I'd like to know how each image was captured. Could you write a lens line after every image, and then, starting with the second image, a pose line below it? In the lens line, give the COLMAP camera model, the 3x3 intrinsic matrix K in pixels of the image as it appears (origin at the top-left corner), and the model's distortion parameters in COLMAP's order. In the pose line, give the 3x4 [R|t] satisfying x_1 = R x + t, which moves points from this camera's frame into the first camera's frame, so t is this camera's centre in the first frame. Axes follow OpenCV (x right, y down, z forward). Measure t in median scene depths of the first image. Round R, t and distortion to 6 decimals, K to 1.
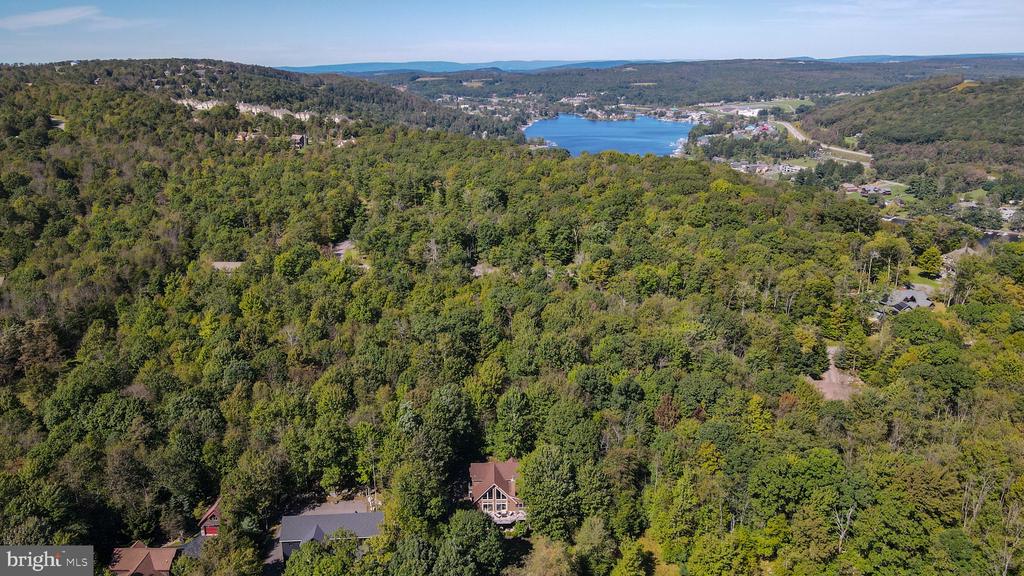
lens RADIAL K [[762.8, 0, 496.0], [0, 762.8, 284.7], [0, 0, 1]] dist [-0.004110, 0.023708]
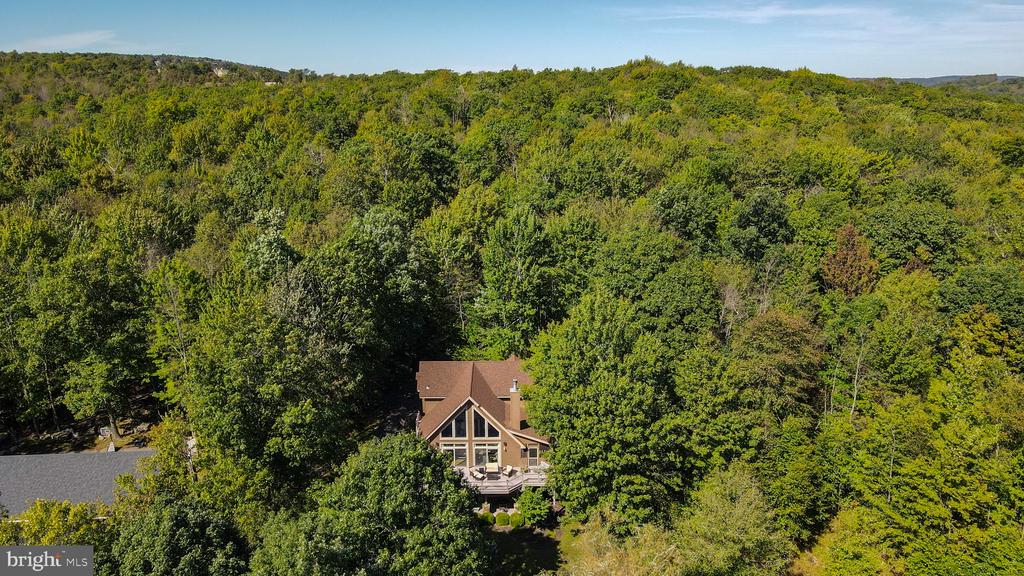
lens RADIAL K [[762.8, 0, 494.5], [0, 762.8, 281.5], [0, 0, 1]] dist [-0.004110, 0.023708]
pose [[0.999913, 0.007730, -0.010672, 0.002599], [-0.008074, 0.999437, -0.032578, 0.036421], [0.010414, 0.032662, 0.999412, 0.101048]]
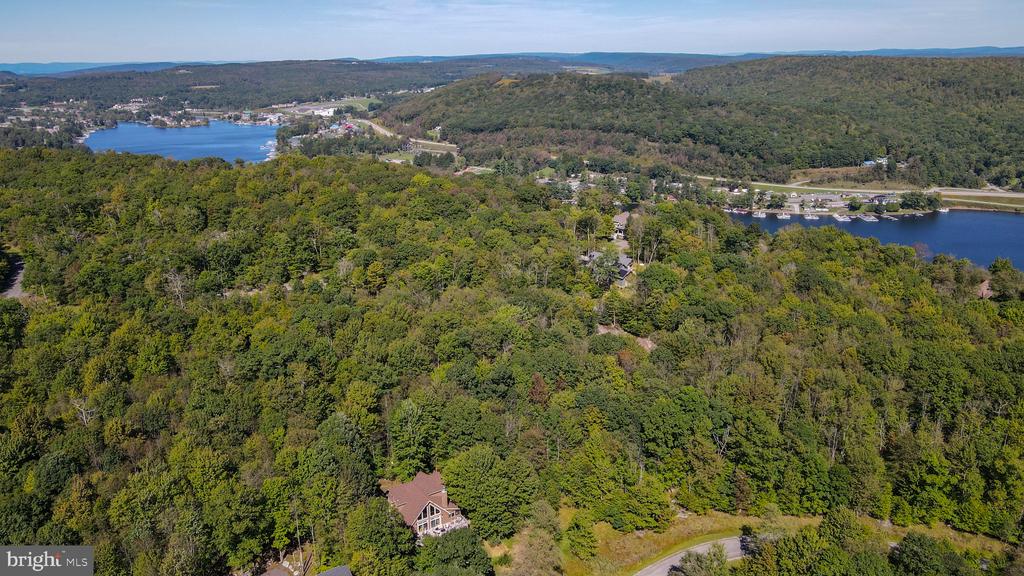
lens RADIAL K [[762.8, 0, 501.1], [0, 762.8, 292.3], [0, 0, 1]] dist [-0.004110, 0.023708]
pose [[0.845419, -0.162763, 0.508700, -0.063399], [0.158944, 0.985953, 0.051312, -0.005335], [-0.509906, 0.037475, 0.859414, 0.021168]]
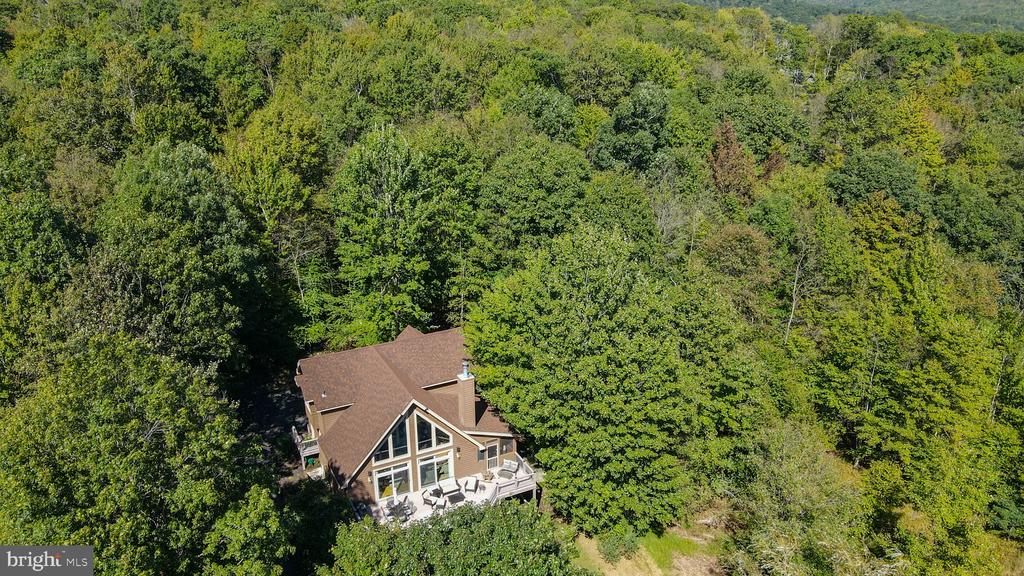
lens RADIAL K [[762.8, 0, 506.5], [0, 762.8, 284.9], [0, 0, 1]] dist [-0.004110, 0.023708]
pose [[0.898690, -0.150288, 0.412031, -0.014252], [0.121020, 0.987958, 0.096399, 0.033303], [-0.421557, -0.036769, 0.906056, 0.124184]]
